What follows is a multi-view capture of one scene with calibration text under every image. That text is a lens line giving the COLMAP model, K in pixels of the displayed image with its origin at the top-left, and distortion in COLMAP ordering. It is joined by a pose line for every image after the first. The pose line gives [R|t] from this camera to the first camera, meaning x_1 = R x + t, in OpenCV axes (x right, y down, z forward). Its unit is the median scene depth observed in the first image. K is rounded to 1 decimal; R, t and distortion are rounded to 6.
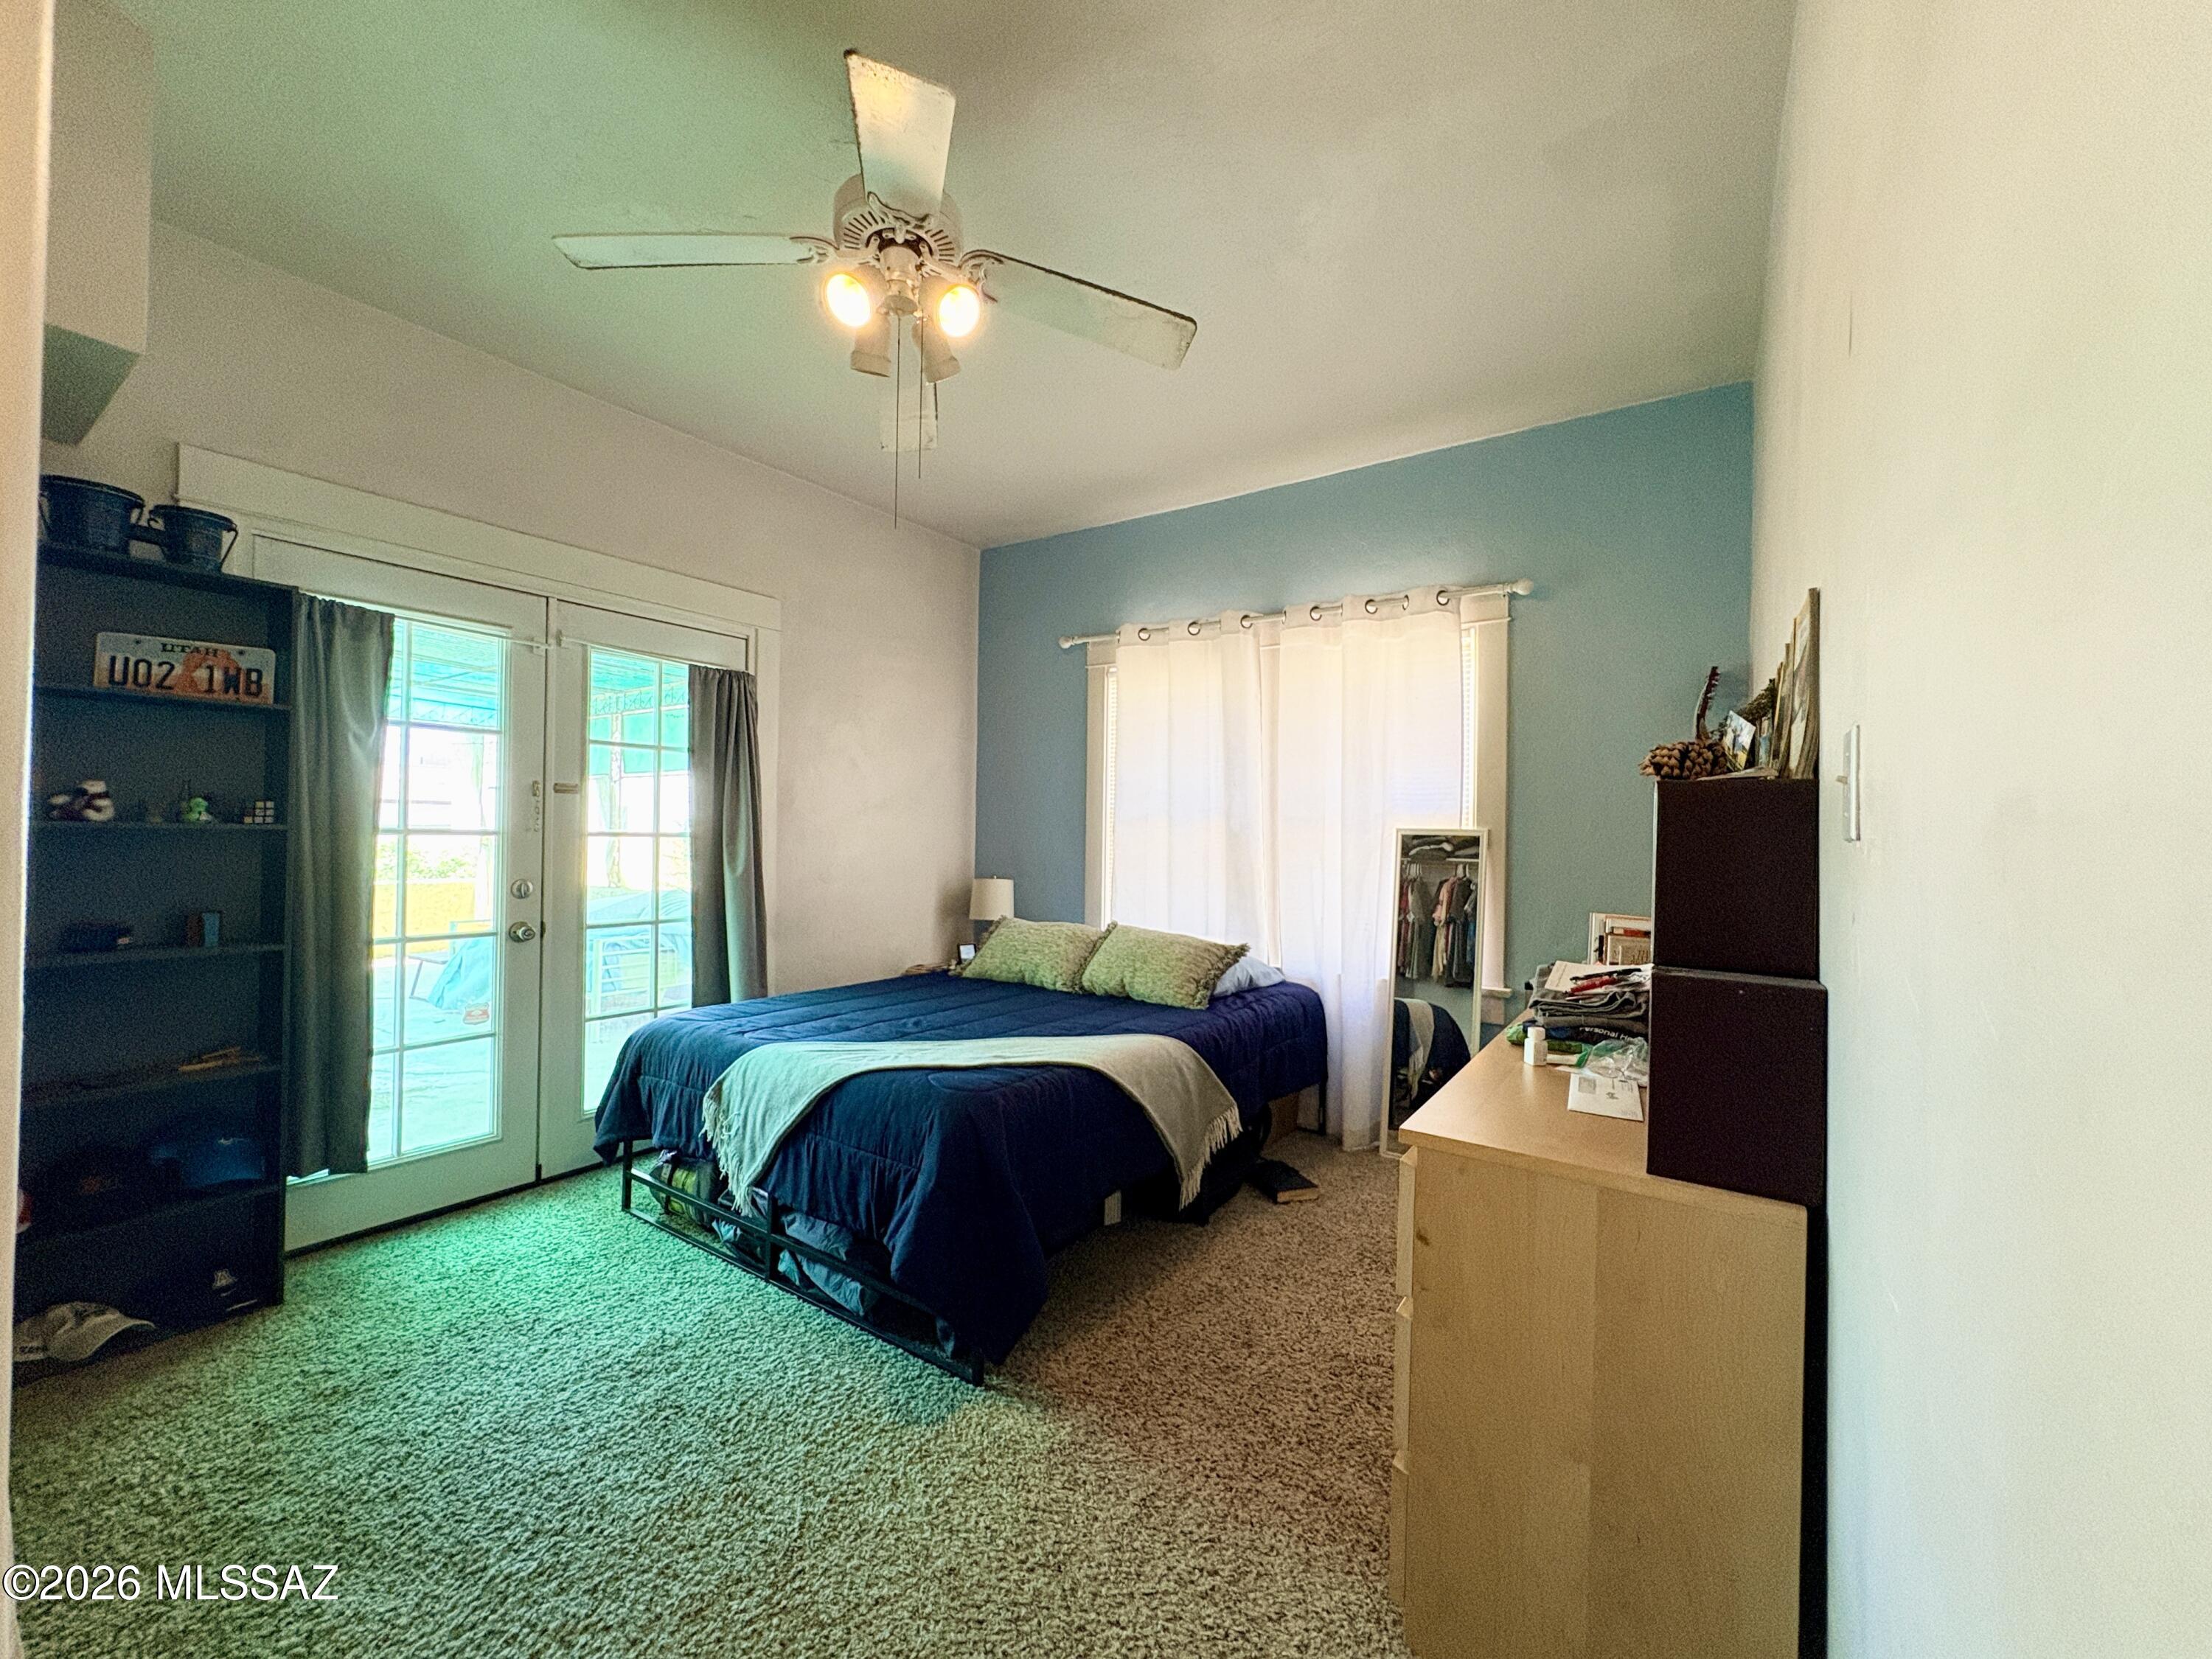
lens RADIAL K [[881.3, 0, 1103.7], [0, 881.3, 832.0], [0, 0, 1]] dist [-0.000278, -0.000031]
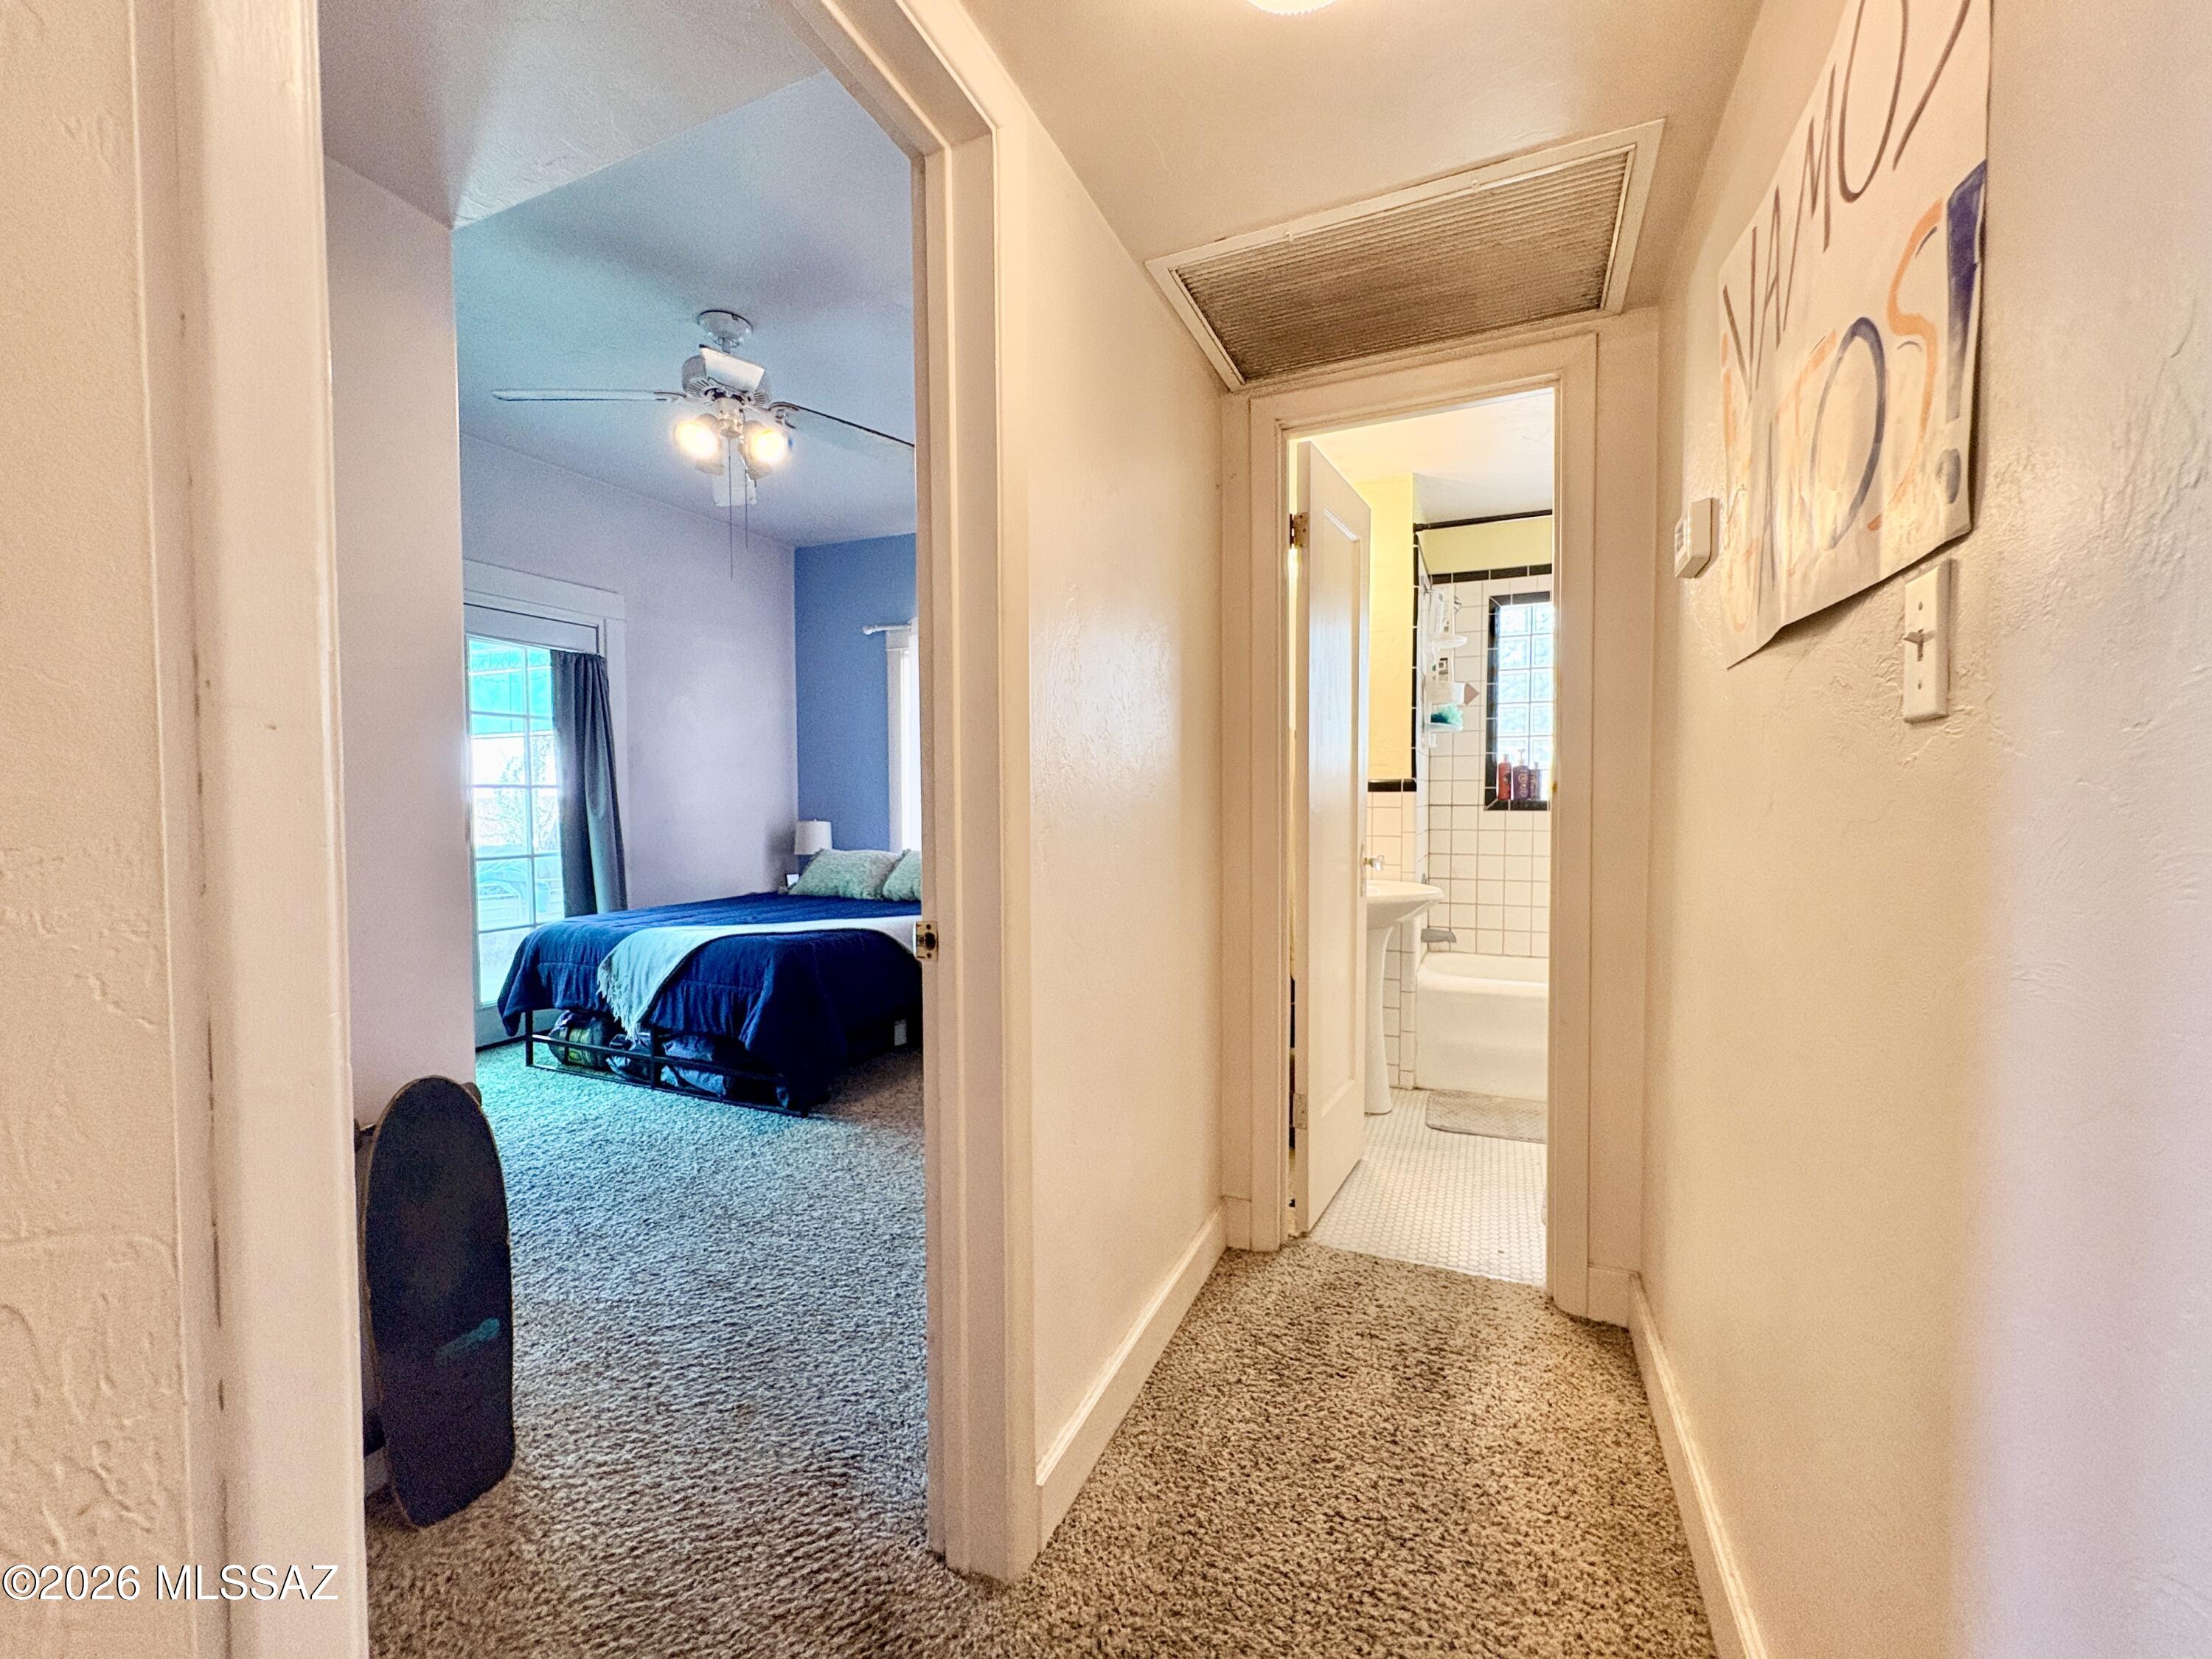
lens RADIAL K [[881.3, 0, 1103.2], [0, 881.3, 828.1], [0, 0, 1]] dist [-0.000278, -0.000031]
pose [[0.983244, -0.024541, 0.180634, 0.085345], [0.017012, 0.998925, 0.043113, 0.027916], [-0.181498, -0.039317, 0.982605, -0.484601]]
